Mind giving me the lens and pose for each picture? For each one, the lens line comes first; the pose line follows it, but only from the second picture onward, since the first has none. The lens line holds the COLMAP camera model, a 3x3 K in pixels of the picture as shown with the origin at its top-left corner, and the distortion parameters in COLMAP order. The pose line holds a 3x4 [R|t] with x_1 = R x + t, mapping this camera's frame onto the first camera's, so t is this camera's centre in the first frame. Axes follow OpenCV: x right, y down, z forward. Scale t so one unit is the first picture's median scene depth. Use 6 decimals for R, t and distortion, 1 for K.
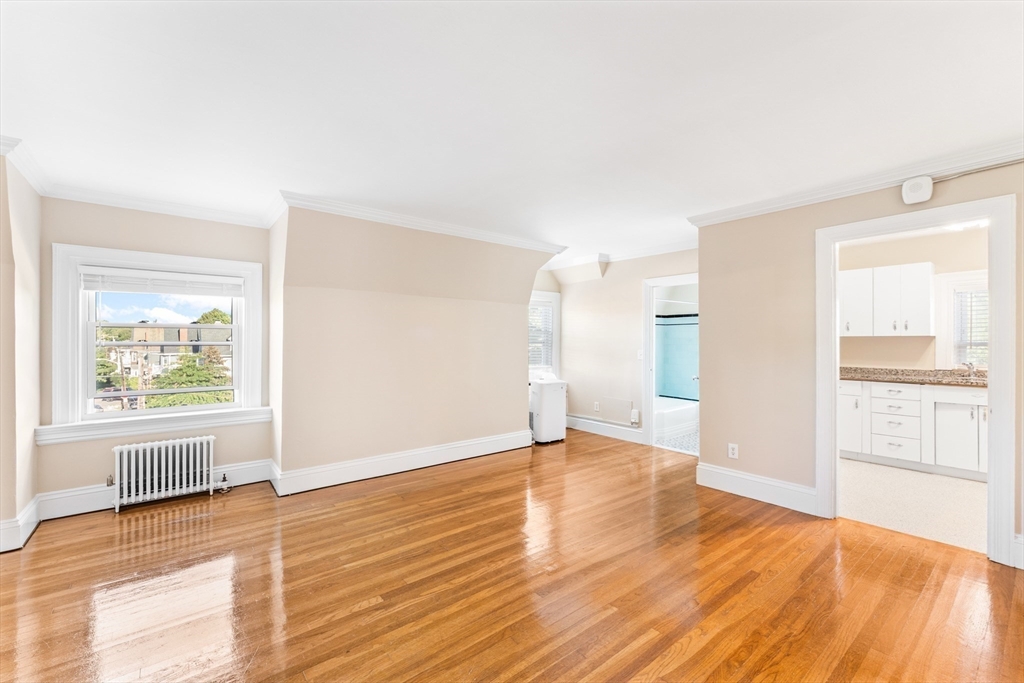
lens RADIAL K [[424.7, 0, 491.5], [0, 424.7, 341.7], [0, 0, 1]] dist [0.000256, -0.000628]
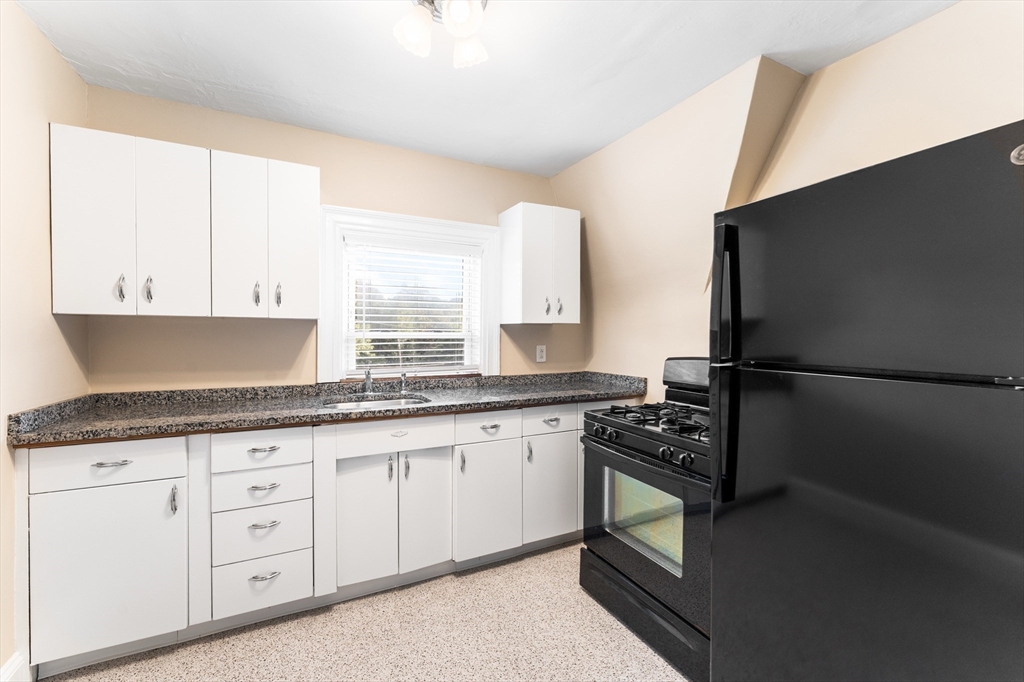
lens RADIAL K [[424.7, 0, 517.5], [0, 424.7, 337.5], [0, 0, 1]] dist [0.000256, -0.000628]
pose [[0.169467, -0.008319, 0.985501, 0.688529], [-0.006368, 0.999934, 0.009536, 0.002061], [-0.985515, -0.007892, 0.169402, 0.809240]]
